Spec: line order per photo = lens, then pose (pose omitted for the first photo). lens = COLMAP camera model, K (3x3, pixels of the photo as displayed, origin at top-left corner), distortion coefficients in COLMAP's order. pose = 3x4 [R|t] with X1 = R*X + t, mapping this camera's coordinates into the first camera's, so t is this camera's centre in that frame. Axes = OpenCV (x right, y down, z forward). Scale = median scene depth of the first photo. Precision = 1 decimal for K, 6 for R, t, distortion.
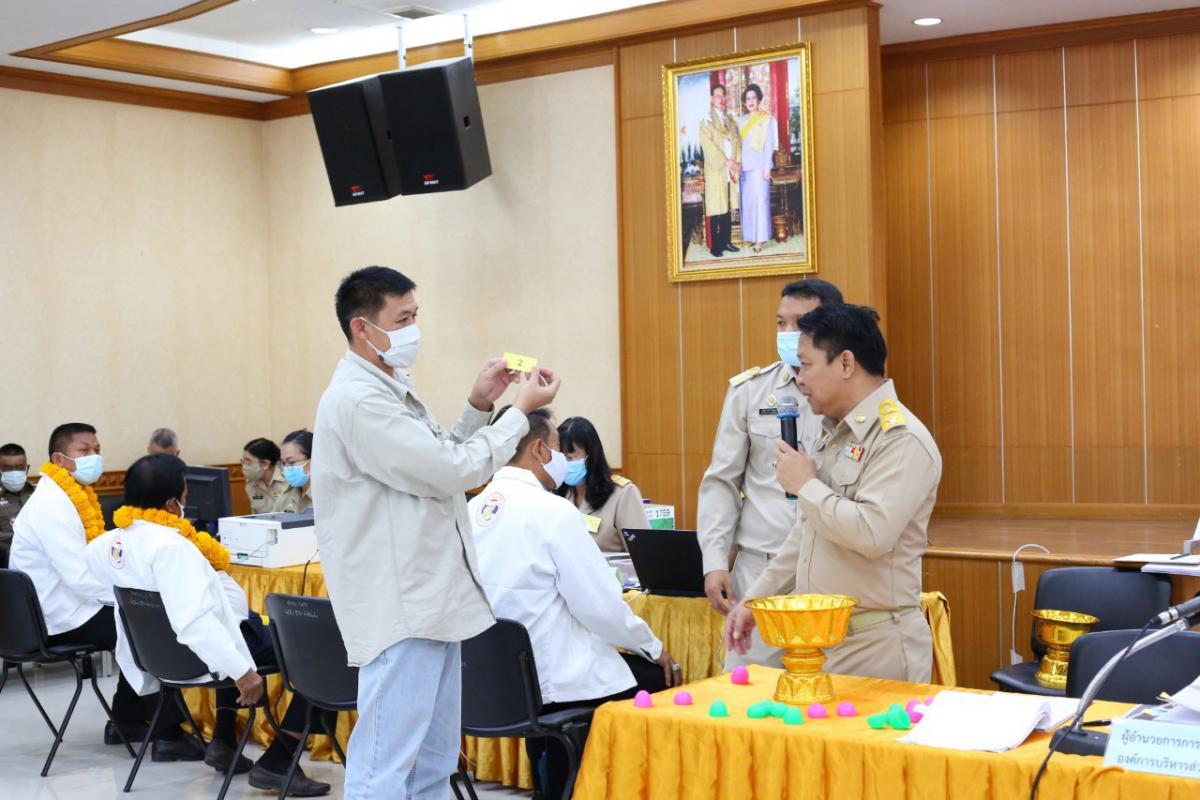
lens RADIAL K [[1740.7, 0, 600.0], [0, 1740.7, 400.0], [0, 0, 1]] dist [-0.087649, -0.101882]
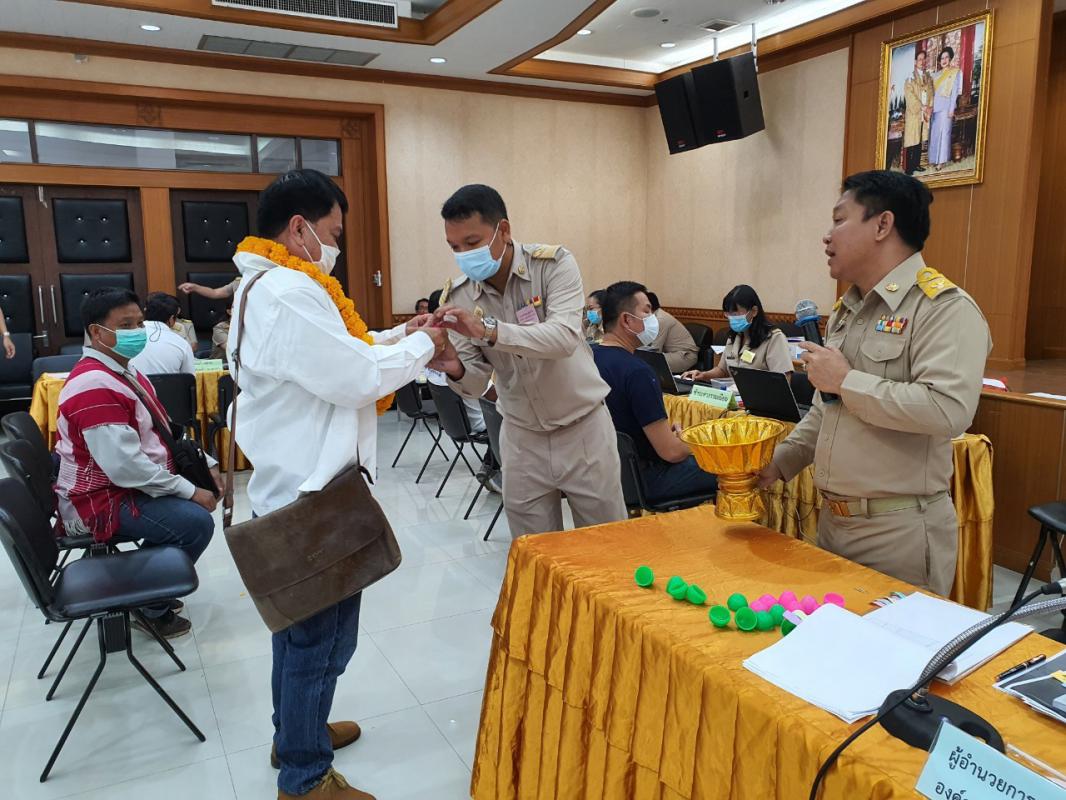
lens RADIAL K [[825.2, 0, 525.3], [0, 825.2, 398.3], [0, 0, 1]] dist [0.027778, 0.005334]
pose [[0.903138, 0.077811, -0.422241, 0.086671], [-0.013941, 0.988237, 0.152294, 0.001450], [0.429125, -0.131656, 0.893599, 0.205483]]
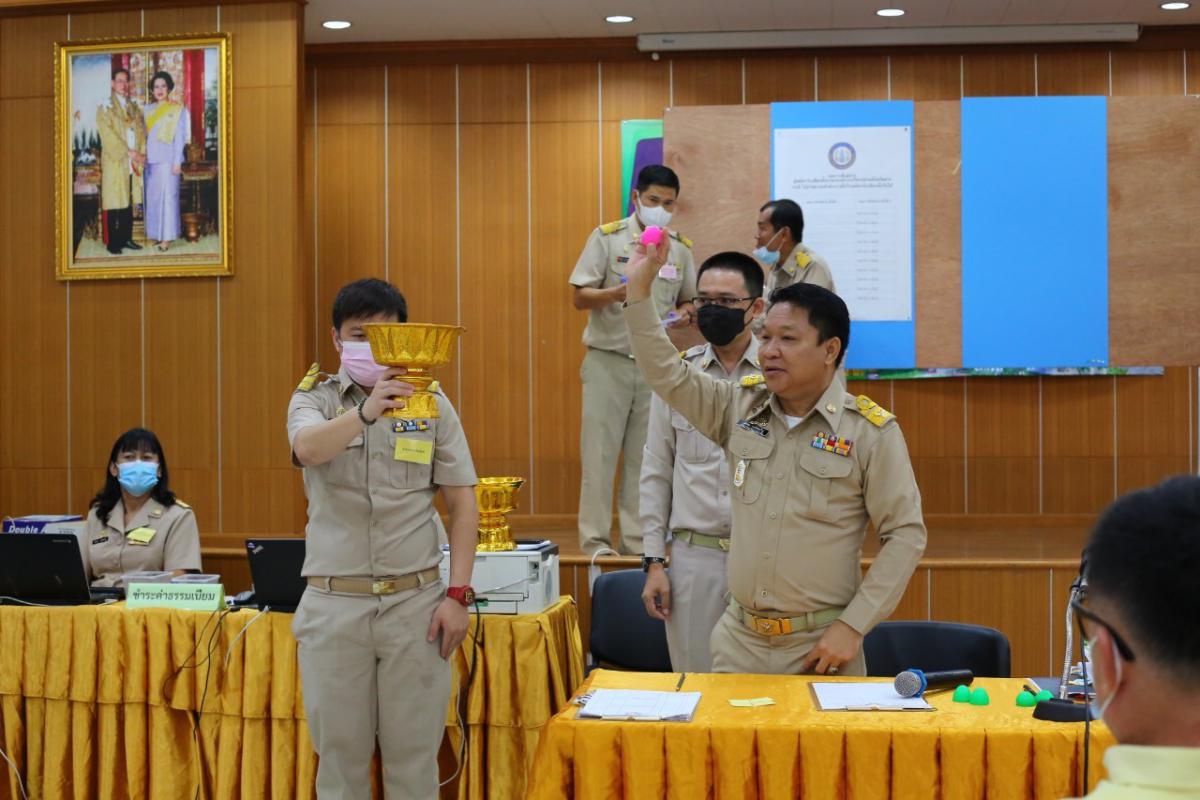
lens RADIAL K [[1740.7, 0, 600.0], [0, 1740.7, 400.0], [0, 0, 1]] dist [-0.087649, -0.101882]
pose [[0.868607, 0.013192, 0.495327, -0.163129], [-0.005149, 0.999832, -0.017599, 0.009907], [-0.495476, 0.012736, 0.868528, 0.077651]]
